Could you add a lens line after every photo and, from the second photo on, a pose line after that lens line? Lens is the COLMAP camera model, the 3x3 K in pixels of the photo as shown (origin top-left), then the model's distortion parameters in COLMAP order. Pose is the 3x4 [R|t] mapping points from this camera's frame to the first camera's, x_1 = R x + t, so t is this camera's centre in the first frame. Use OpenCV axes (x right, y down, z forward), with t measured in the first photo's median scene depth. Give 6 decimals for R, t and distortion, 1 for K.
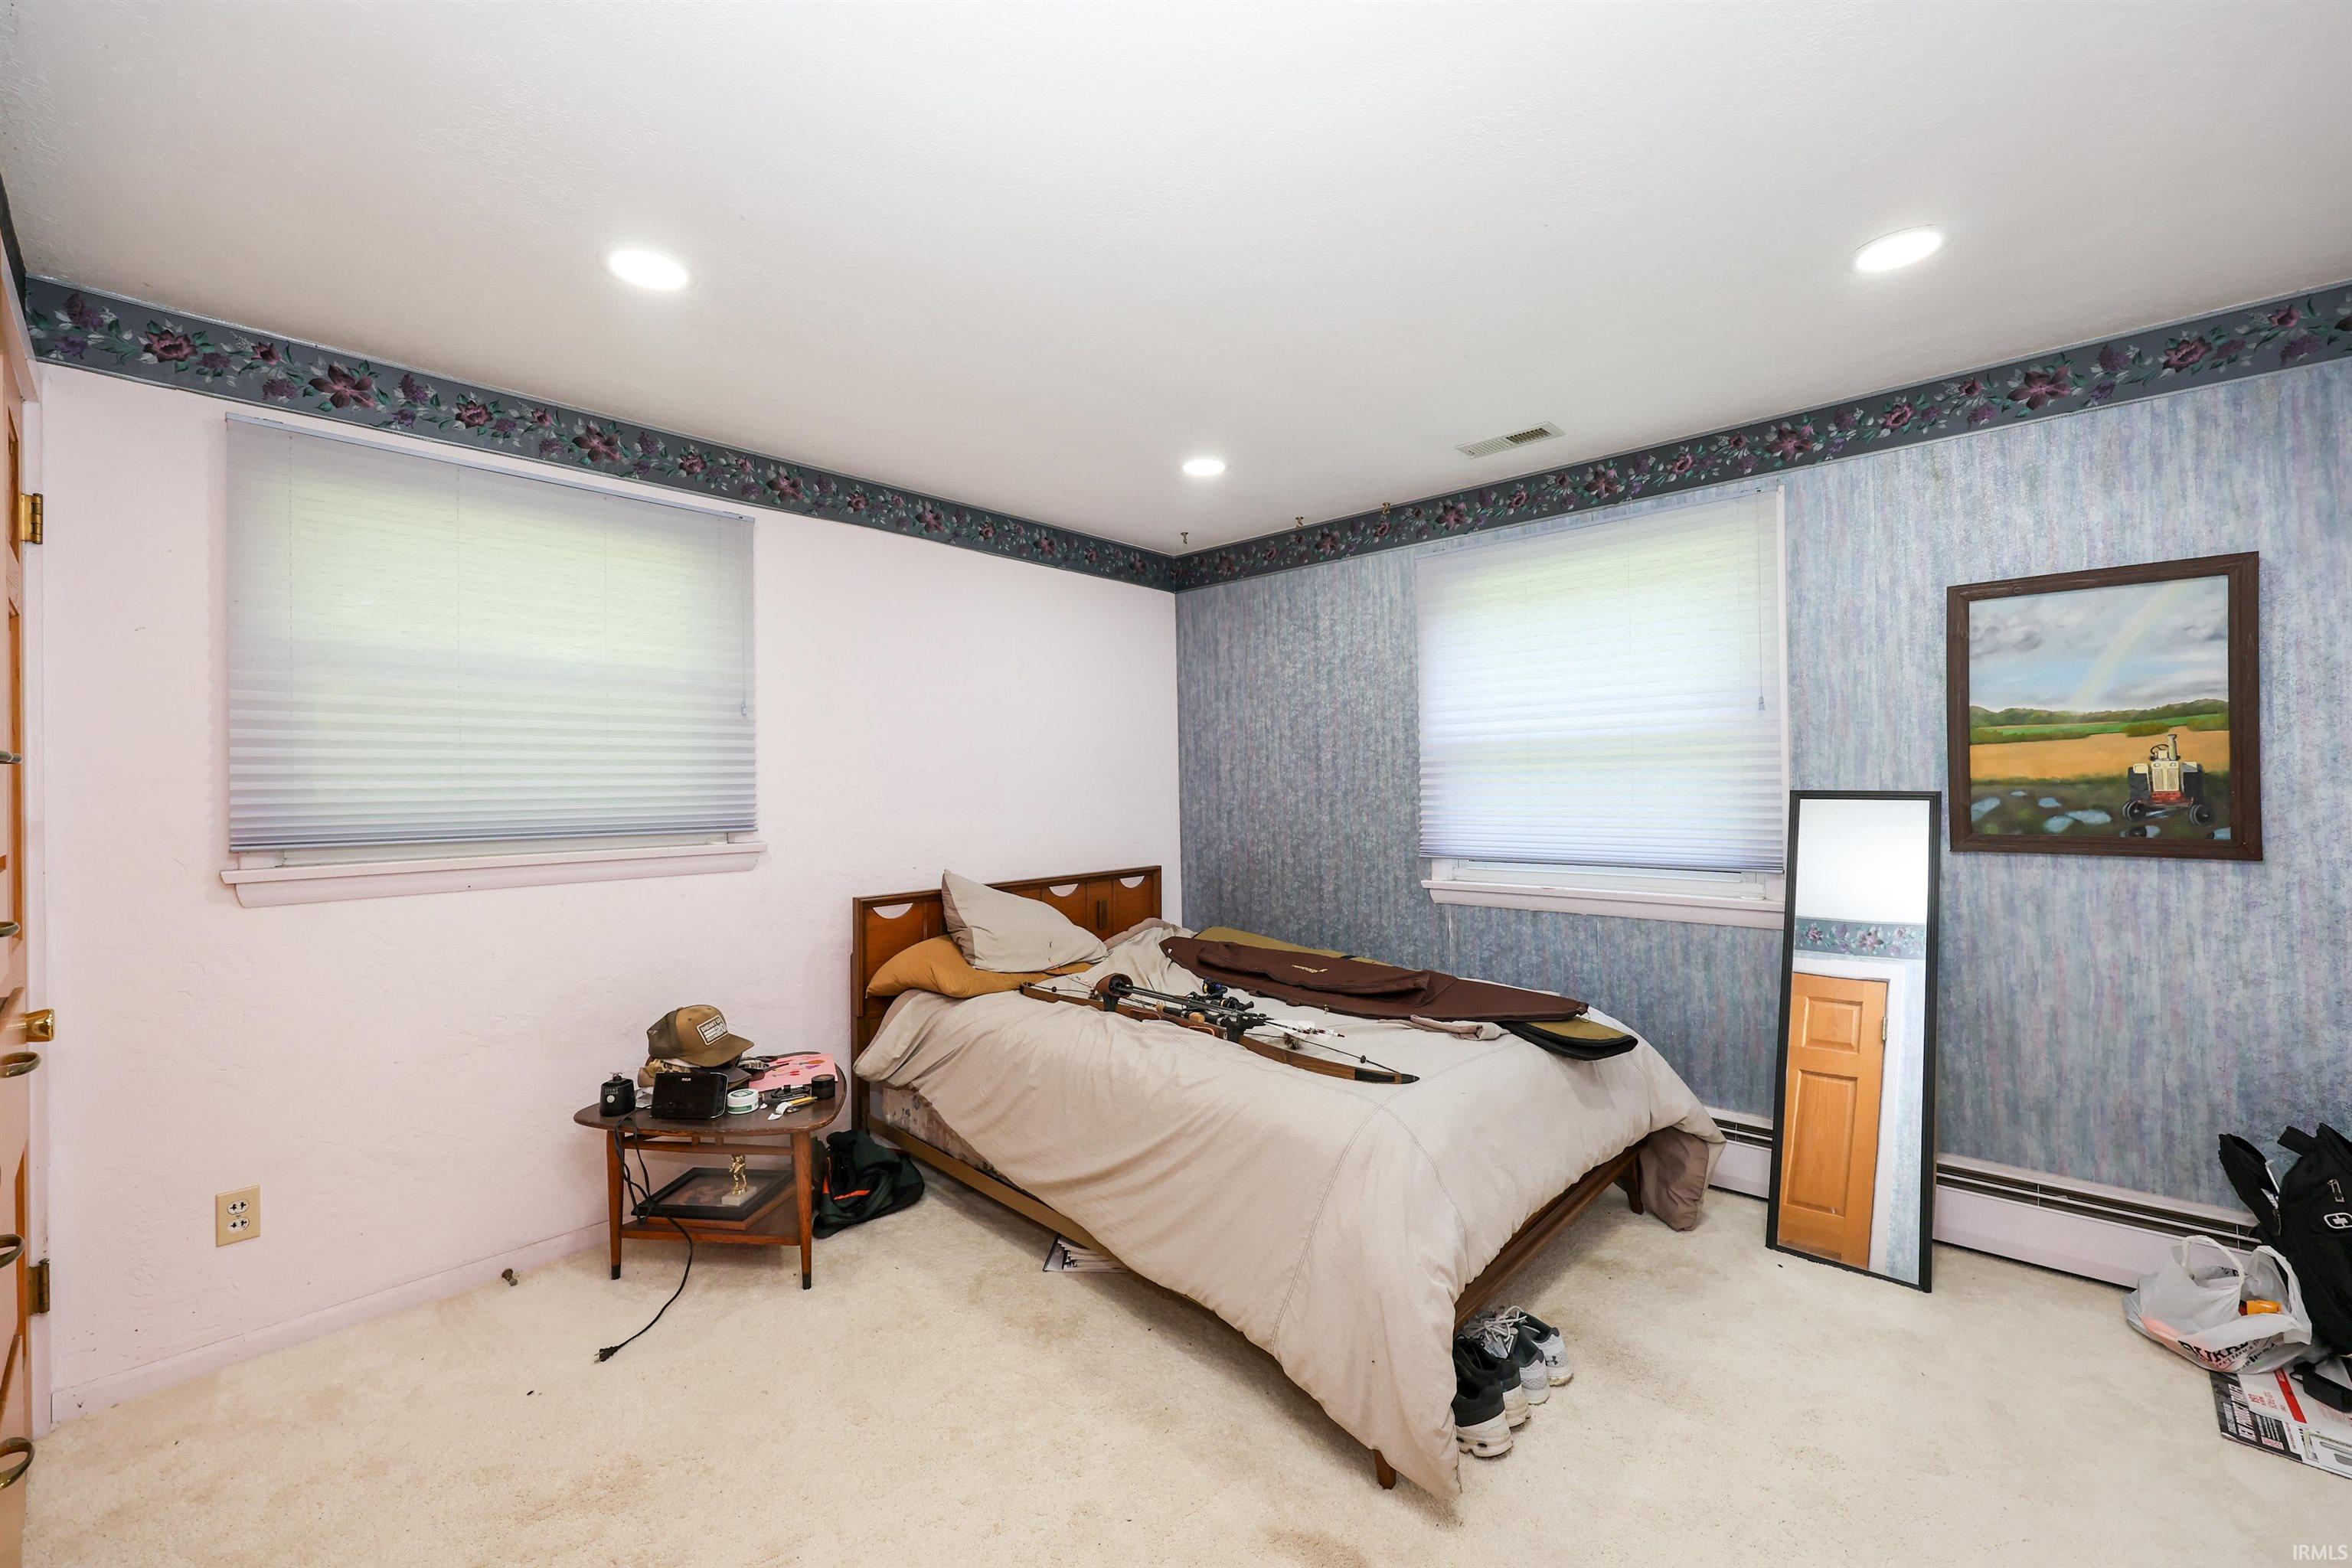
lens RADIAL K [[971.2, 0, 1182.7], [0, 971.2, 777.3], [0, 0, 1]] dist [-0.007320, 0.001657]
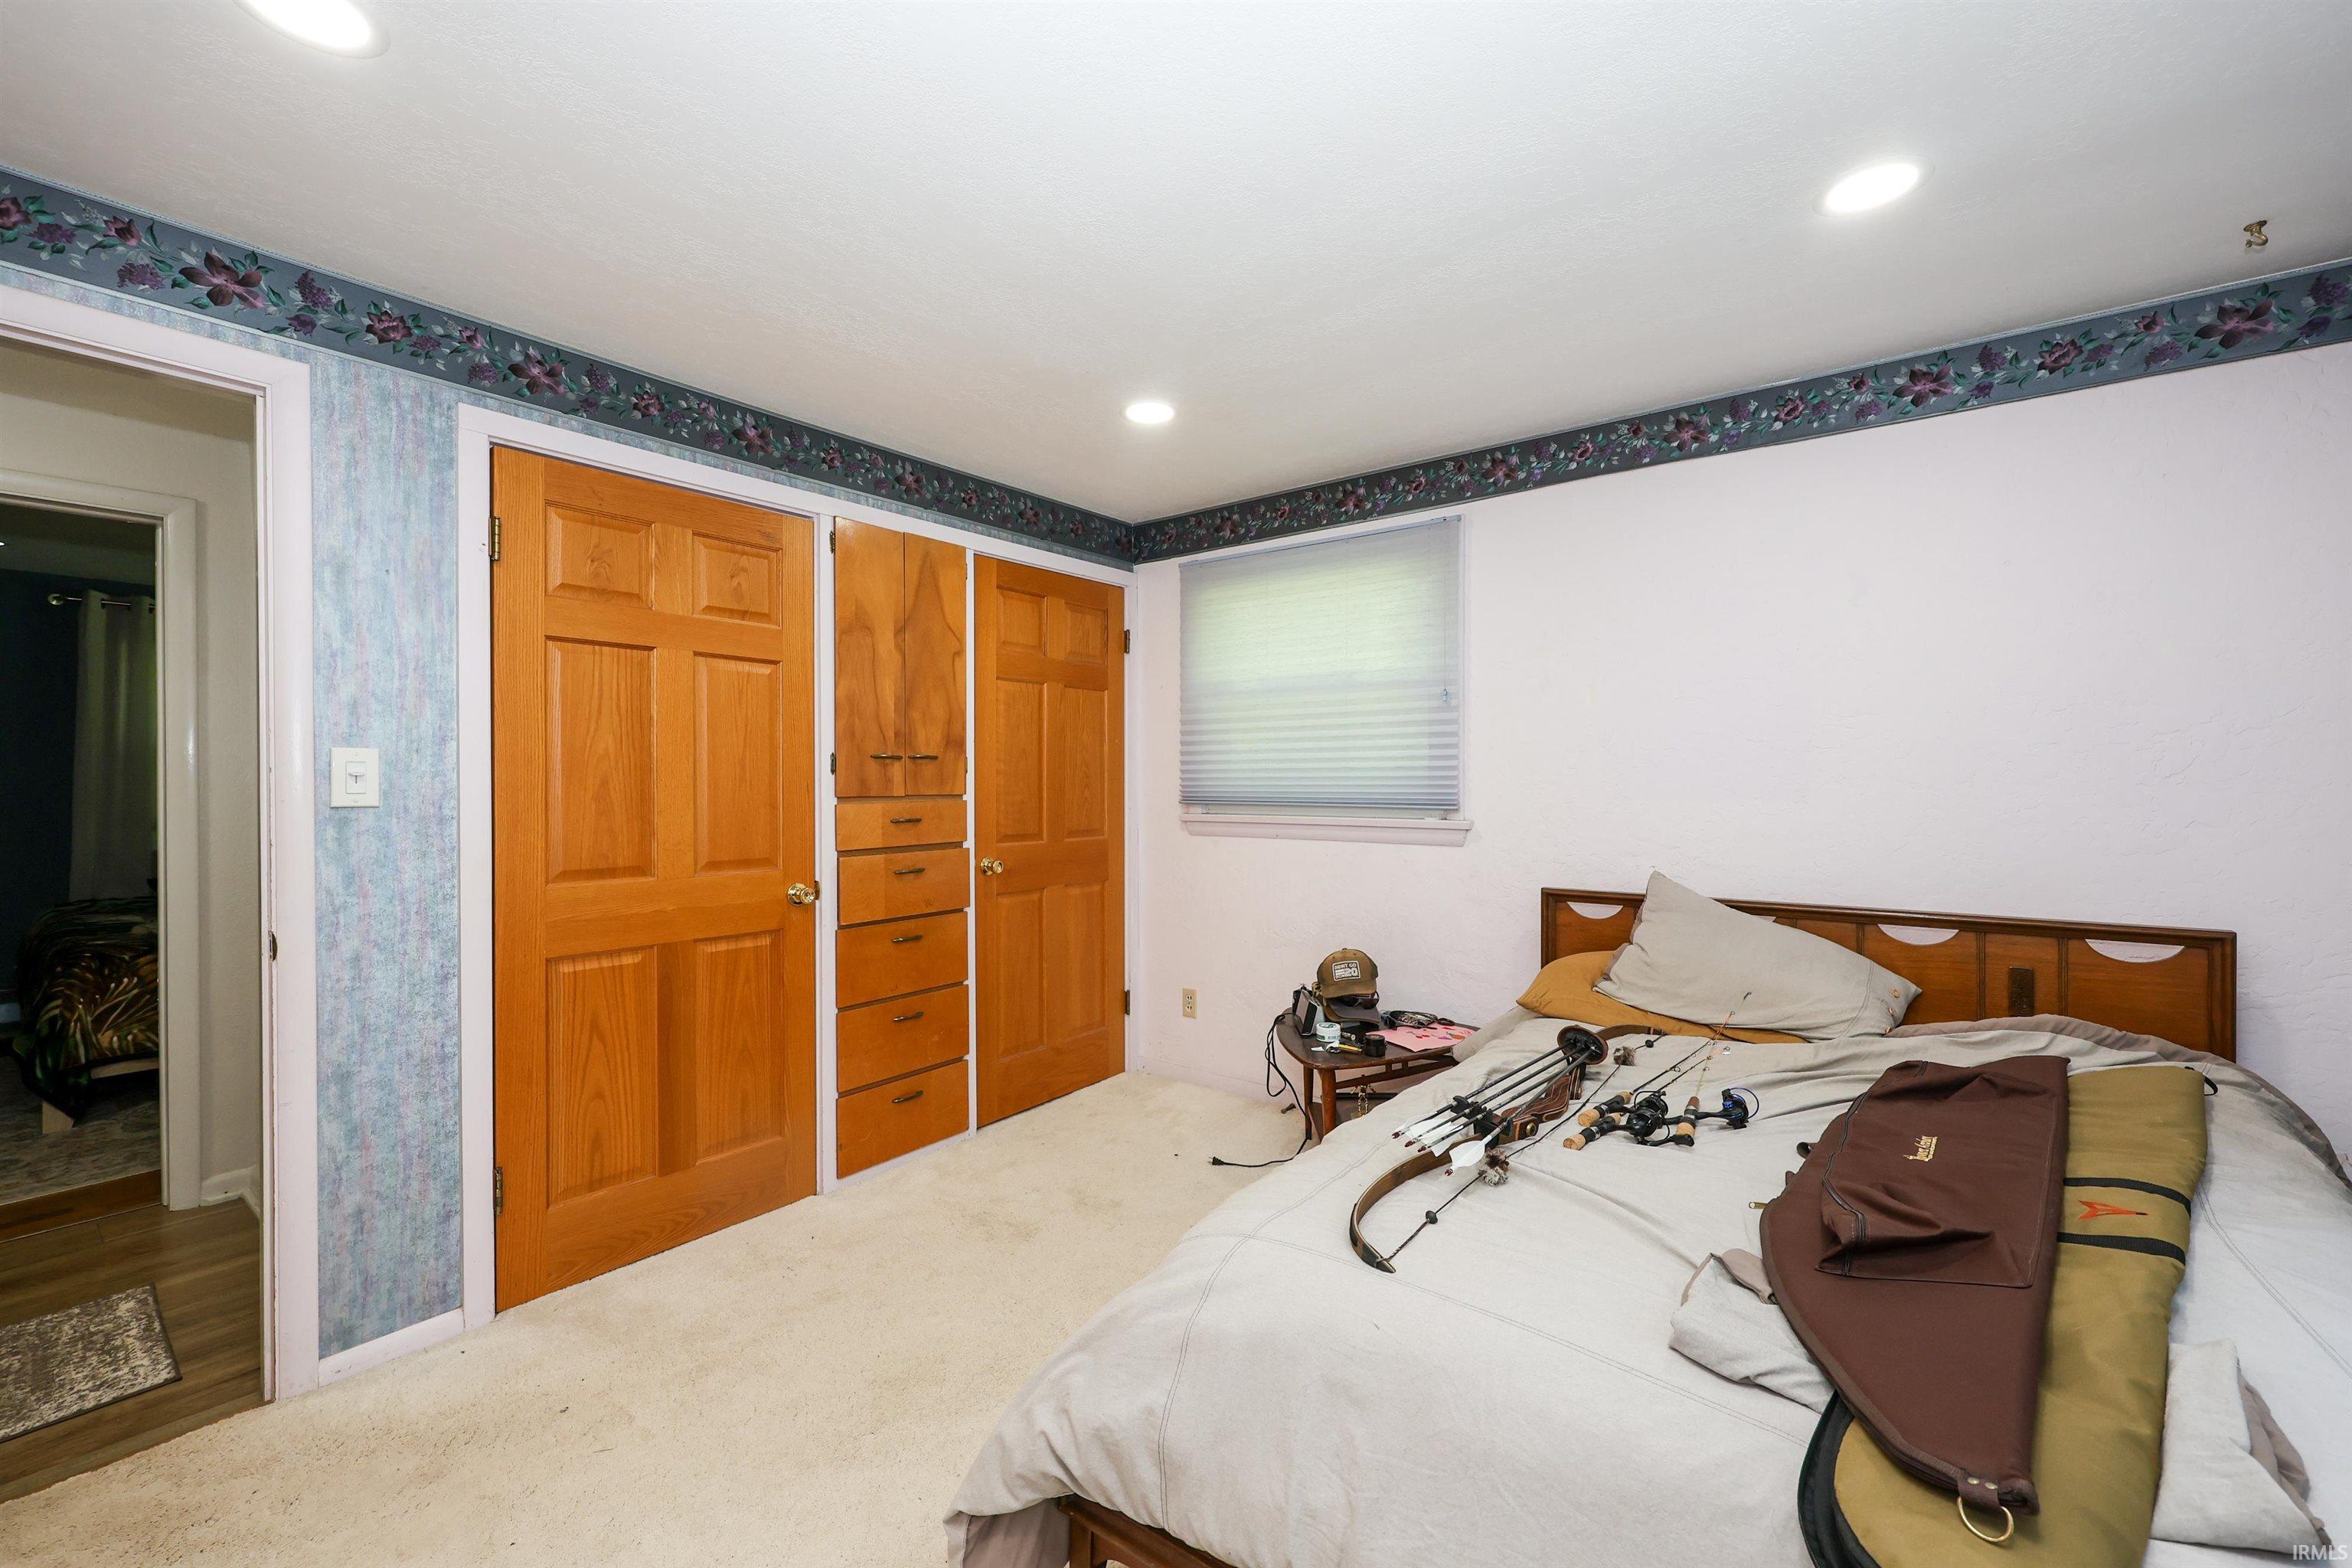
lens RADIAL K [[971.2, 0, 1182.6], [0, 971.2, 786.6], [0, 0, 1]] dist [-0.007320, 0.001657]
pose [[0.063727, 0.020316, -0.997761, 0.616532], [0.006756, 0.999761, 0.020789, 0.005639], [0.997945, -0.008066, 0.063574, 0.640137]]
